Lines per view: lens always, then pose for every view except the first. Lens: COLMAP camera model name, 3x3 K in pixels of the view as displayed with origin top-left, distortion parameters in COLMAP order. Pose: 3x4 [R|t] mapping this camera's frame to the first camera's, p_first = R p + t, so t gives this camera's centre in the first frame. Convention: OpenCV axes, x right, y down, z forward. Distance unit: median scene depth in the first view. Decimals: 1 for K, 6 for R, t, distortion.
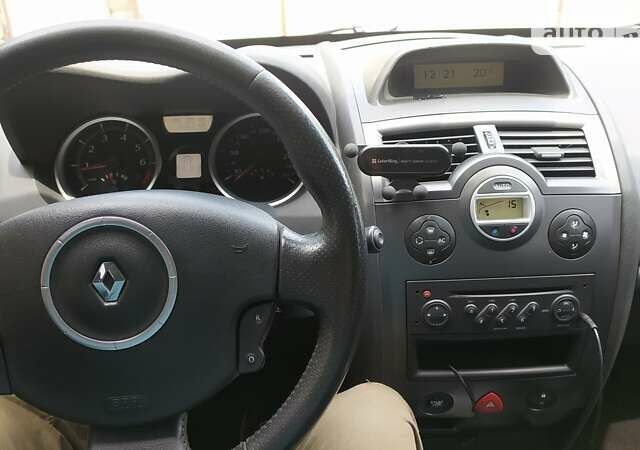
lens RADIAL K [[605.2, 0, 319.9], [0, 605.2, 227.6], [0, 0, 1]] dist [0.017688, 0.000000]
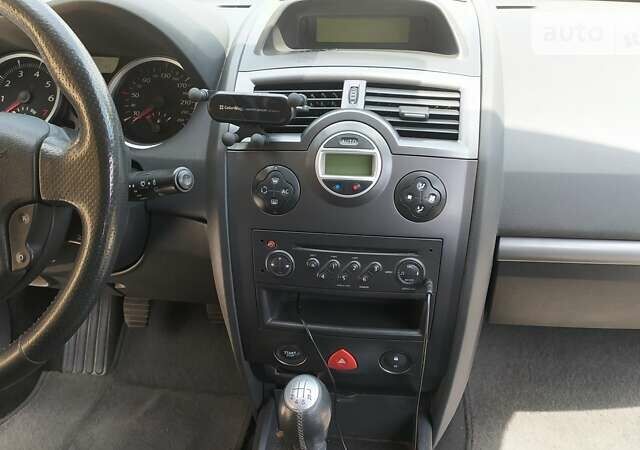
lens RADIAL K [[605.2, 0, 319.0], [0, 605.2, 224.5], [0, 0, 1]] dist [0.017688, 0.000000]
pose [[0.986298, 0.090727, -0.137783, 0.381078], [-0.083904, 0.994979, 0.054561, 0.015144], [0.142041, -0.042253, 0.988959, 0.011520]]
